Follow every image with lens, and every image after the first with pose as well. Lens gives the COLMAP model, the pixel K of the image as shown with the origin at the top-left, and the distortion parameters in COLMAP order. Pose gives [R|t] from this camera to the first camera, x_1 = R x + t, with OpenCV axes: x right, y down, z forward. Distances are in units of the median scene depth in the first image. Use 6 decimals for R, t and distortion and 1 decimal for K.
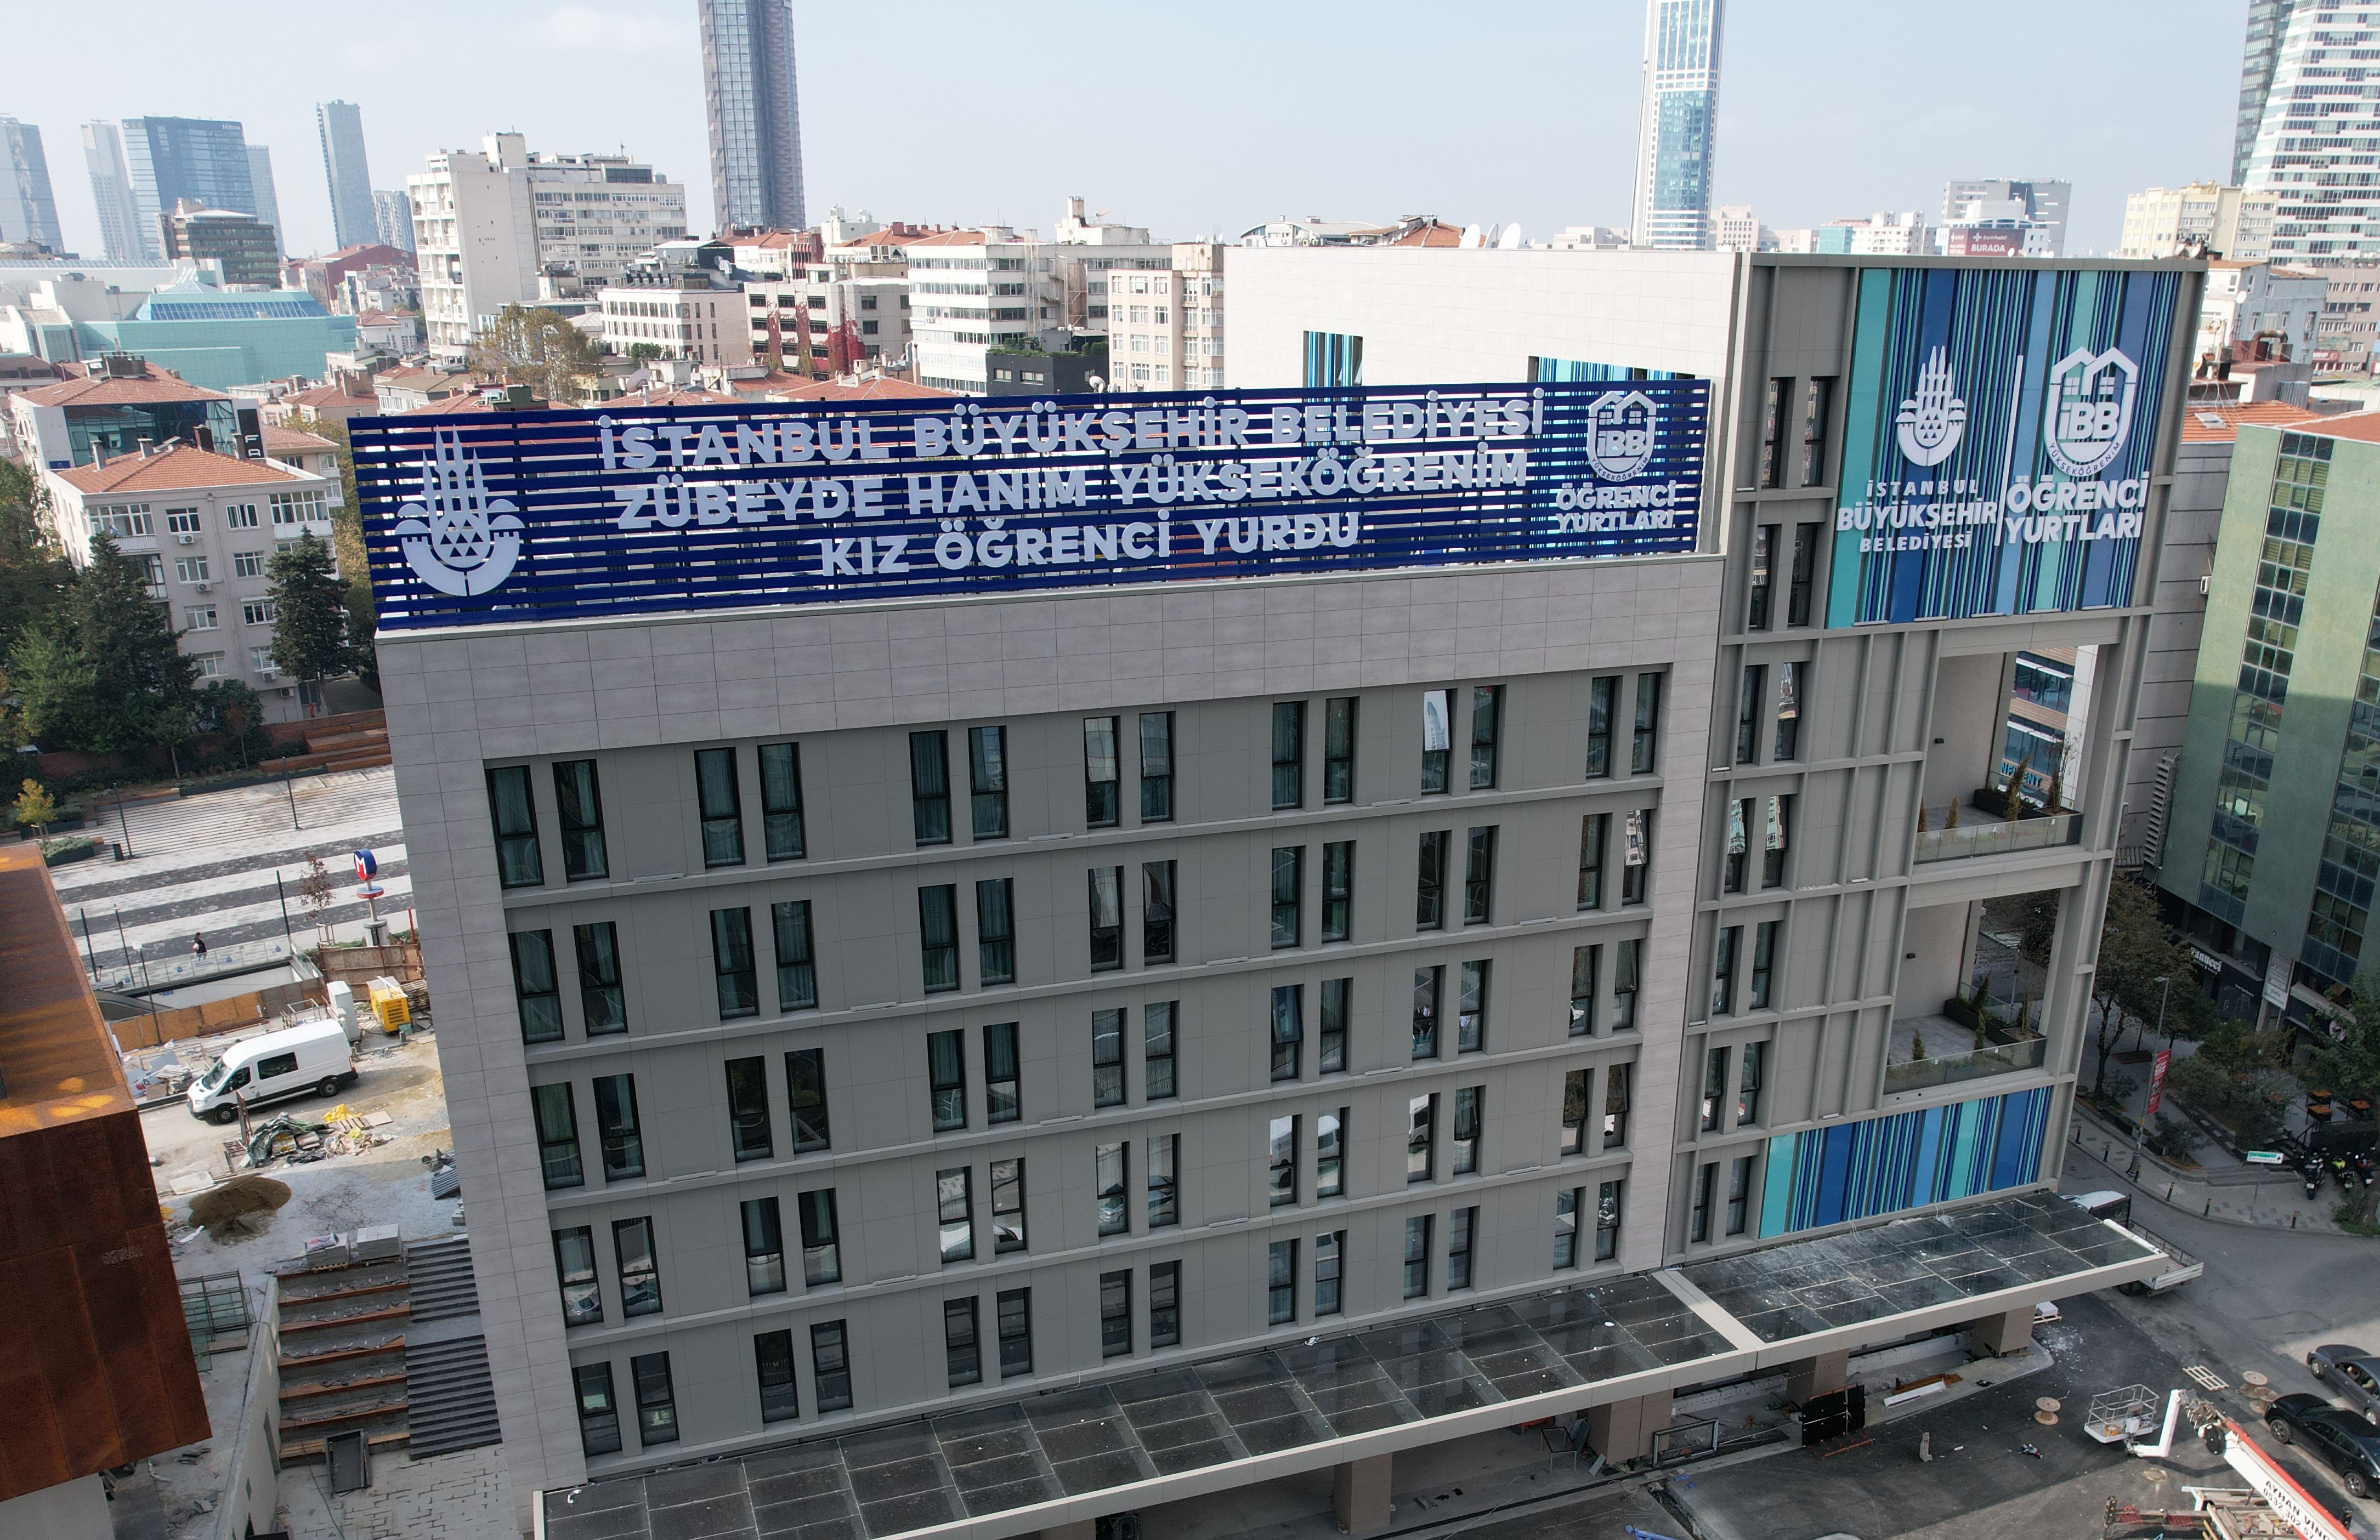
lens RADIAL K [[1882.9, 0, 1192.0], [0, 1882.9, 949.3], [0, 0, 1]] dist [-0.015574, -0.009263]
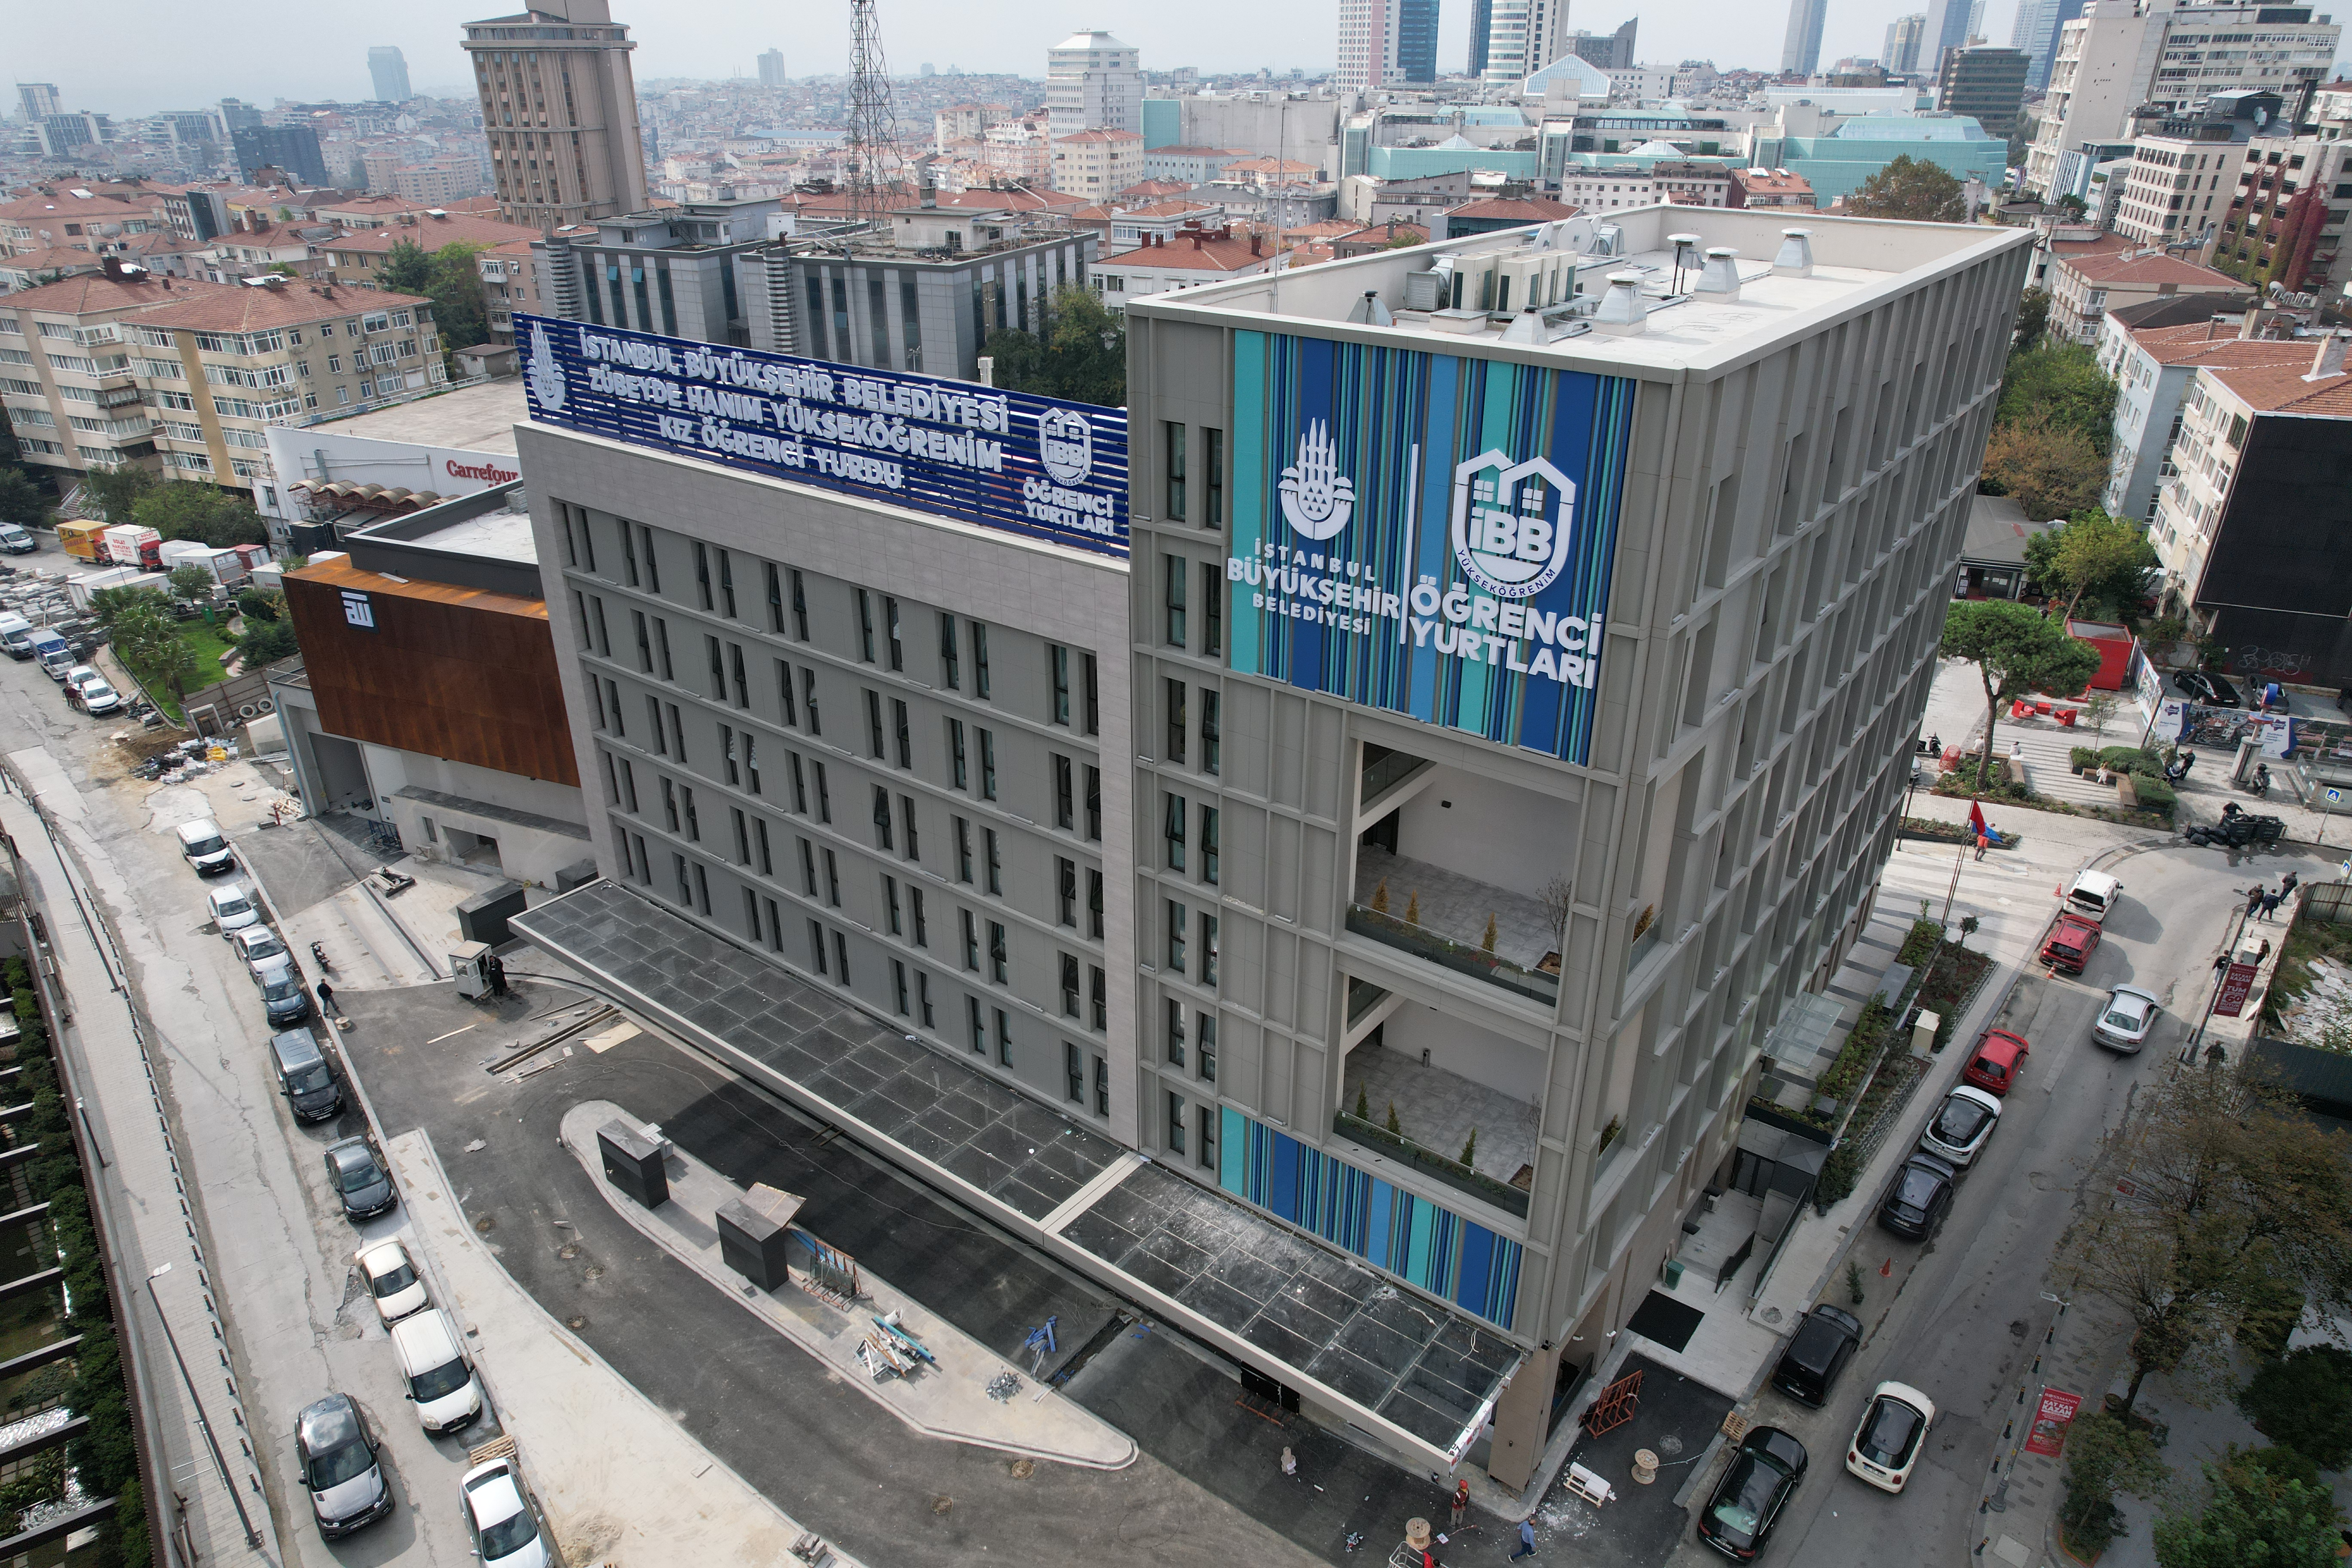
lens RADIAL K [[1471.5, 0, 1176.0], [0, 1471.5, 784.0], [0, 0, 1]] dist [-0.004009, -0.000731]
pose [[0.537885, 0.368591, -0.758170, 0.967876], [-0.290153, 0.925347, 0.244016, -0.303383], [0.791512, 0.088733, 0.604678, 0.494813]]
